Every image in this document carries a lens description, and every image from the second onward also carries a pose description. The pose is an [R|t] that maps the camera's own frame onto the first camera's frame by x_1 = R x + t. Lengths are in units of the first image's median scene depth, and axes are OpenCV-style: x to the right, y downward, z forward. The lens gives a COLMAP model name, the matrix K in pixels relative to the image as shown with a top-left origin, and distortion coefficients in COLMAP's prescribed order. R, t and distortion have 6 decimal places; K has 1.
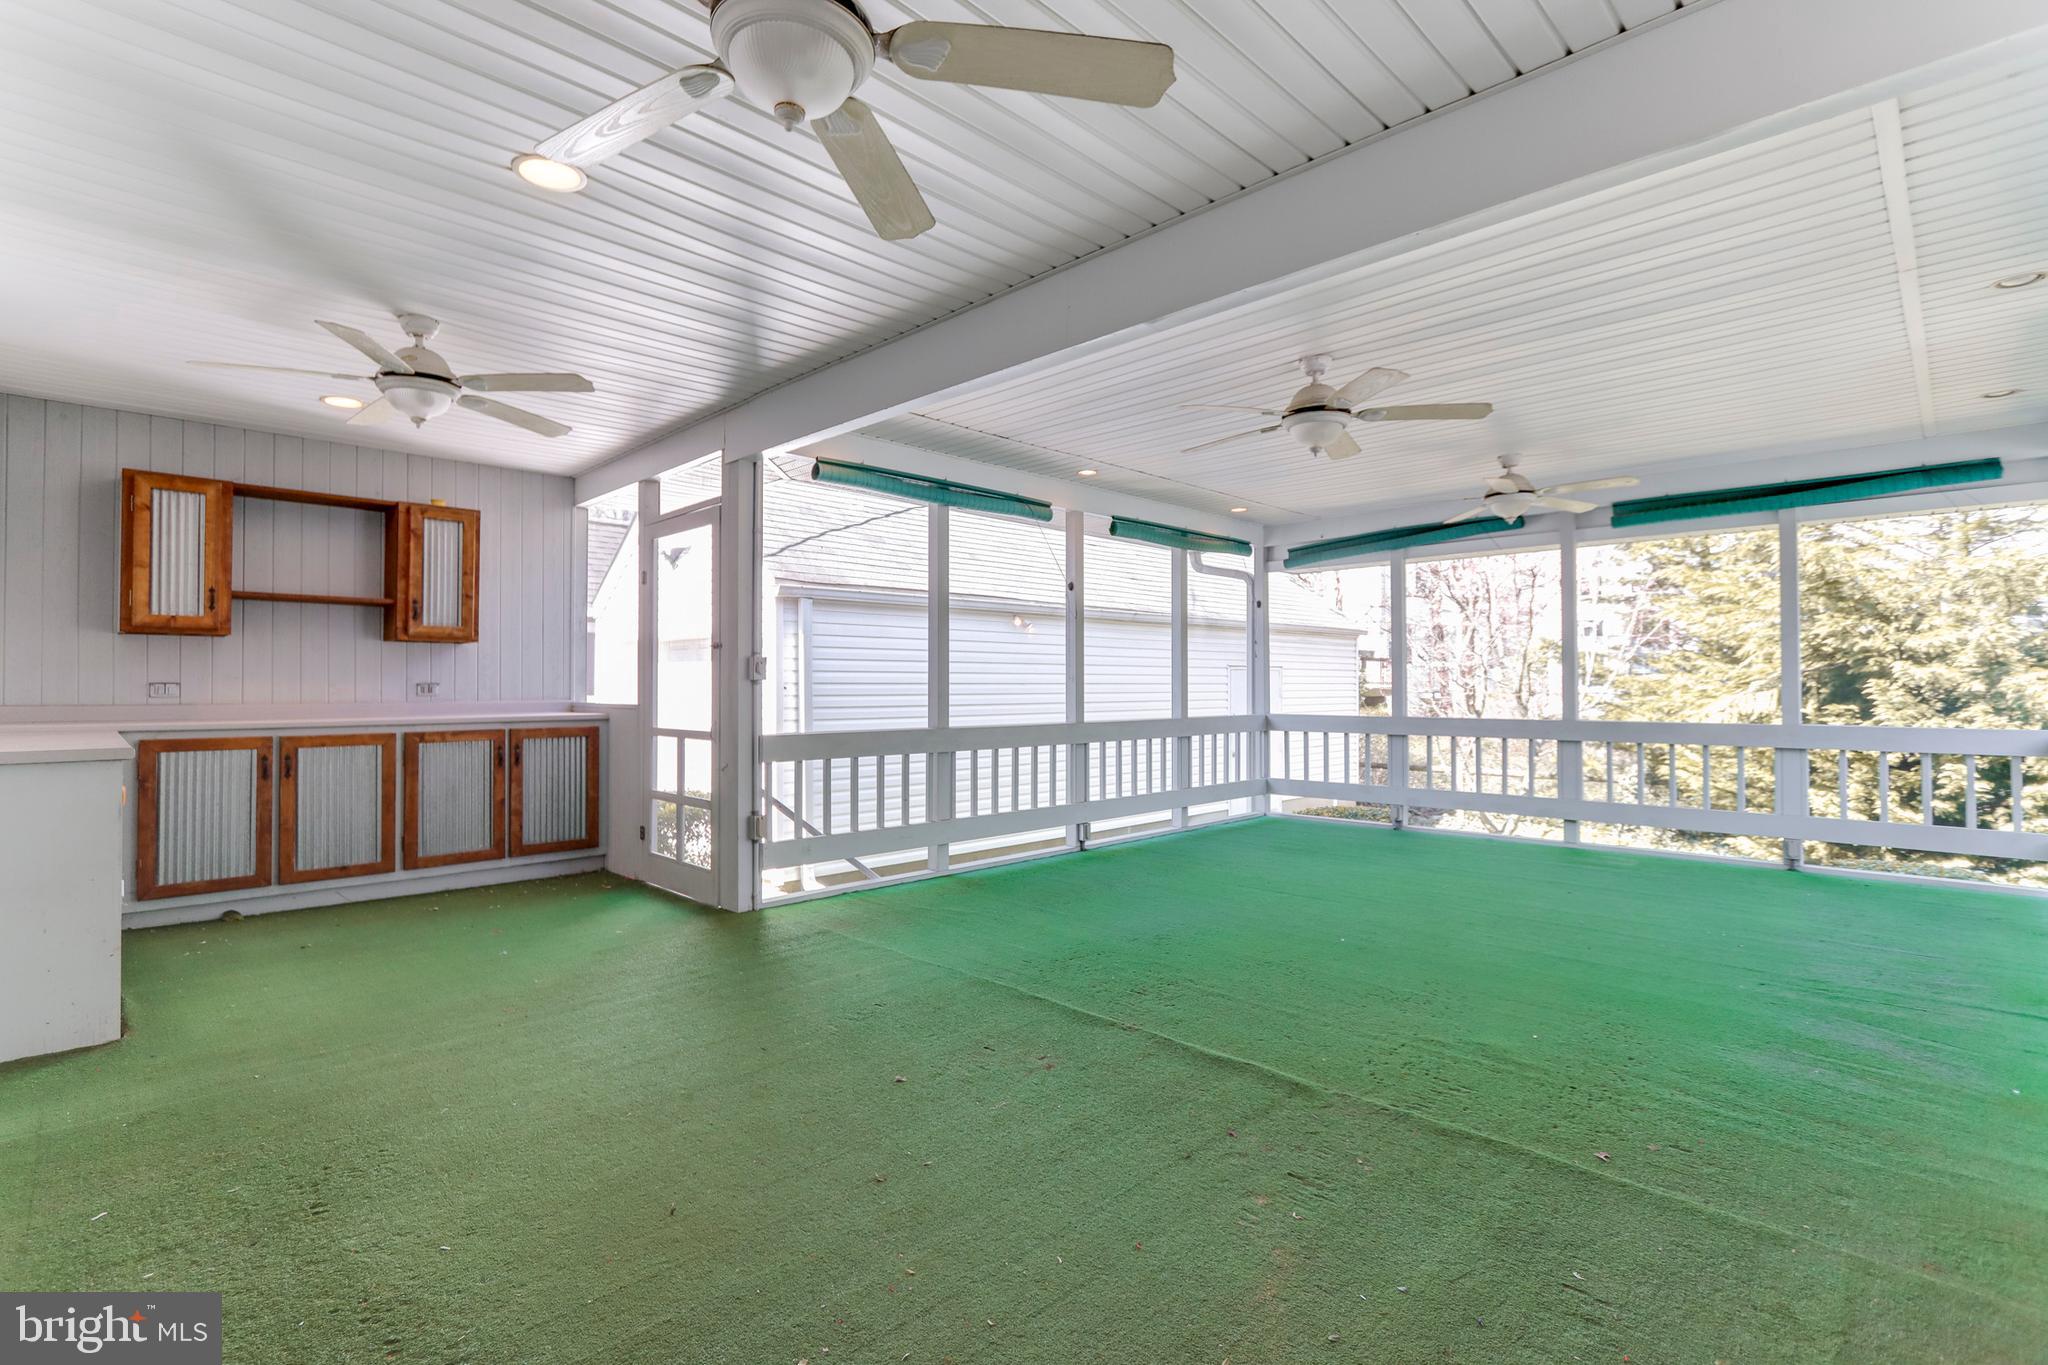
lens RADIAL K [[983.5, 0, 1019.7], [0, 983.5, 685.0], [0, 0, 1]] dist [-0.001701, -0.000078]
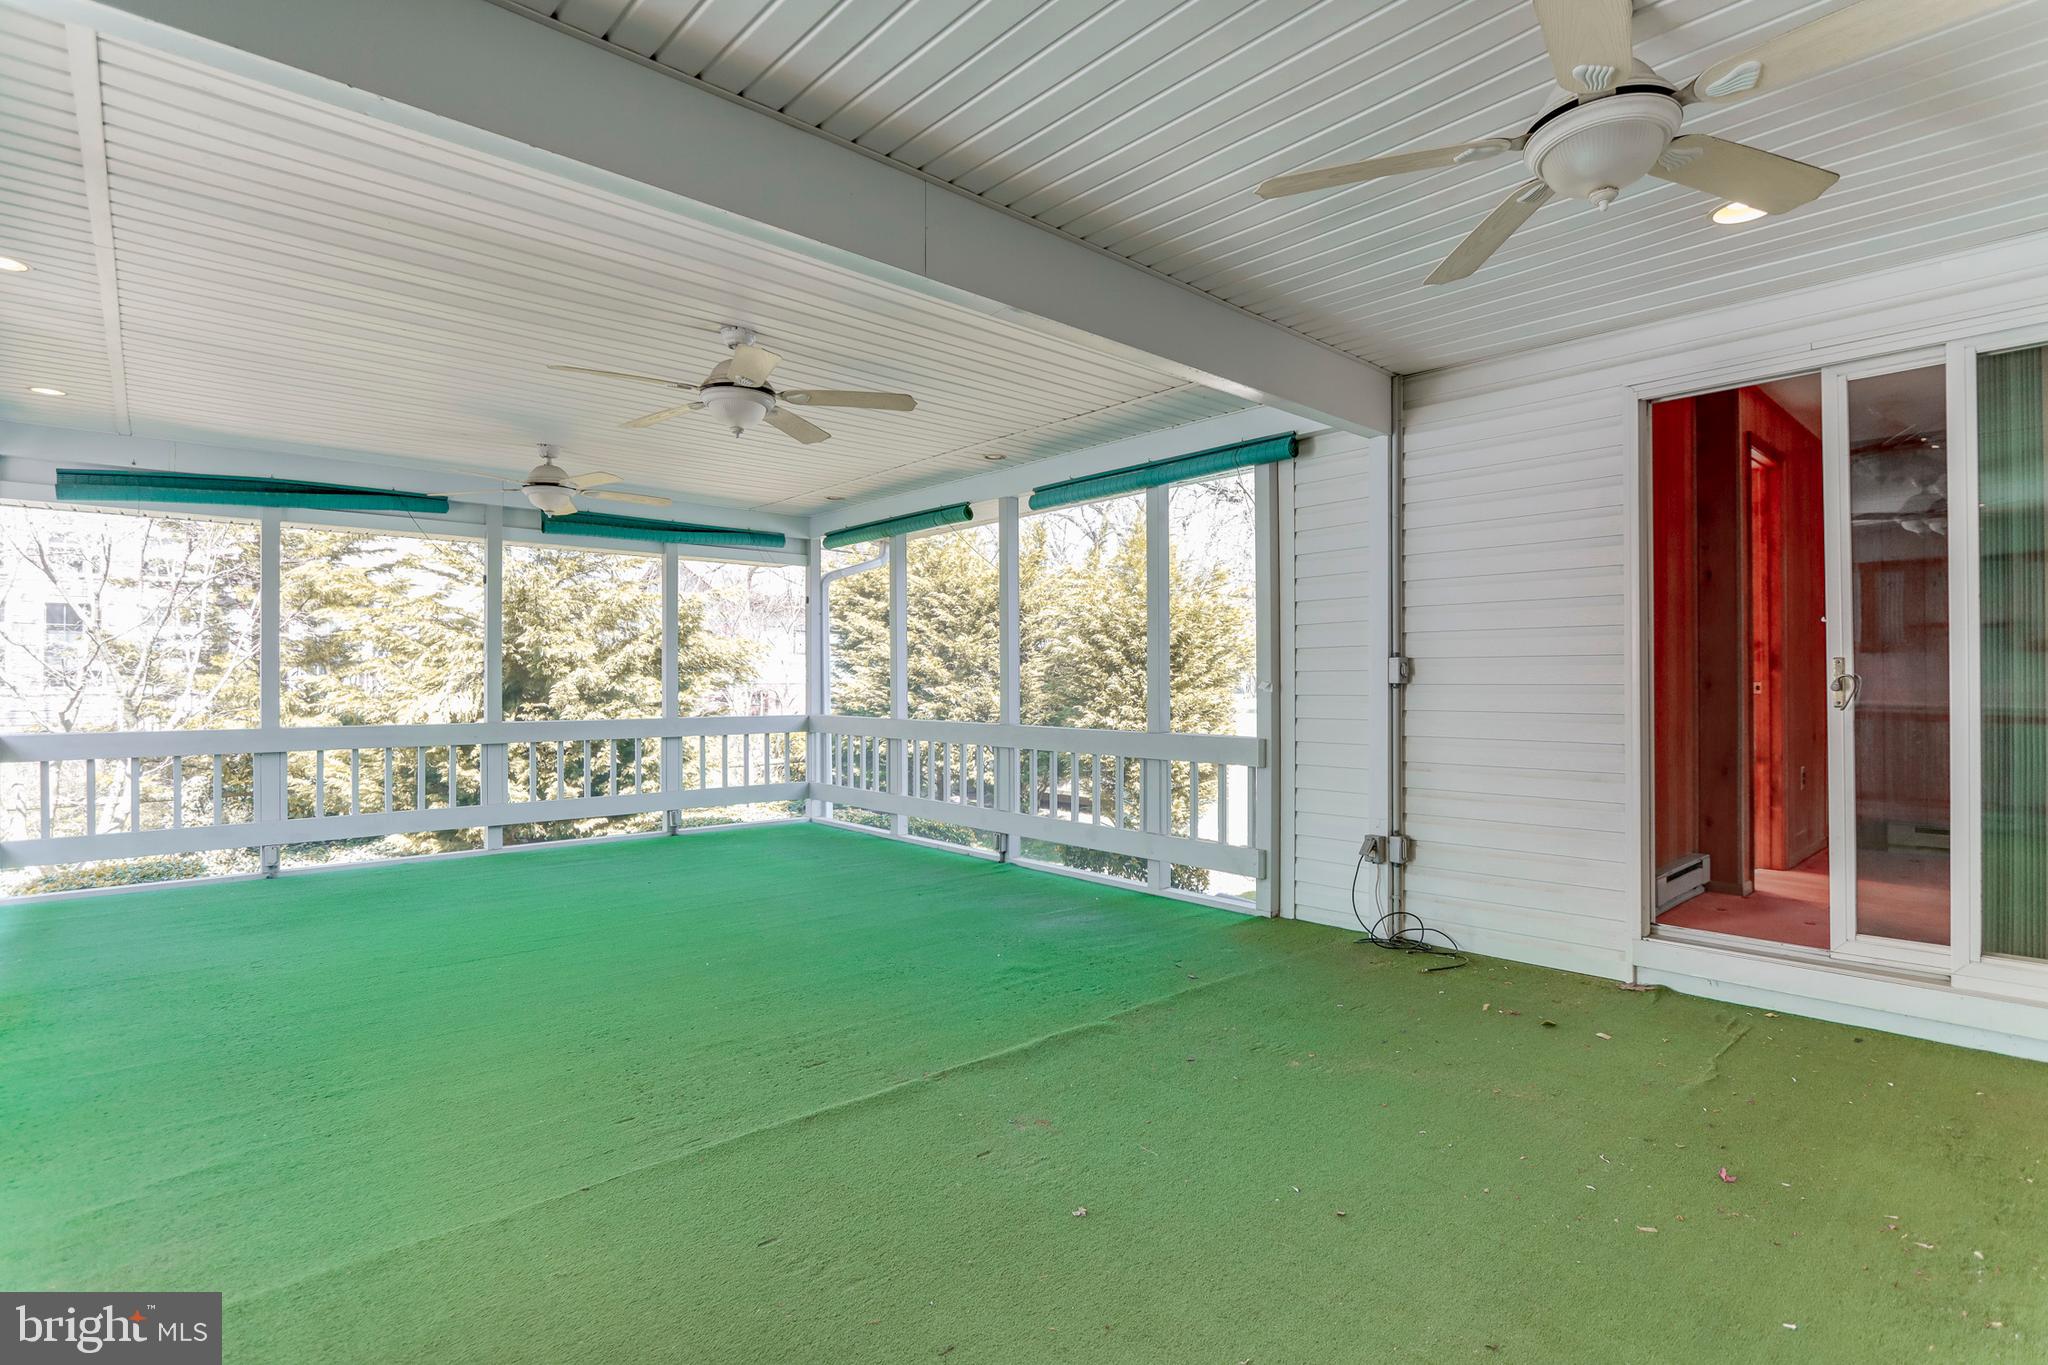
lens RADIAL K [[983.5, 0, 1021.2], [0, 983.5, 673.8], [0, 0, 1]] dist [-0.001701, -0.000078]
pose [[0.054466, 0.012248, 0.998441, -0.371926], [0.002083, 0.999921, -0.012380, 0.001131], [-0.998513, 0.002754, 0.054436, 0.429353]]
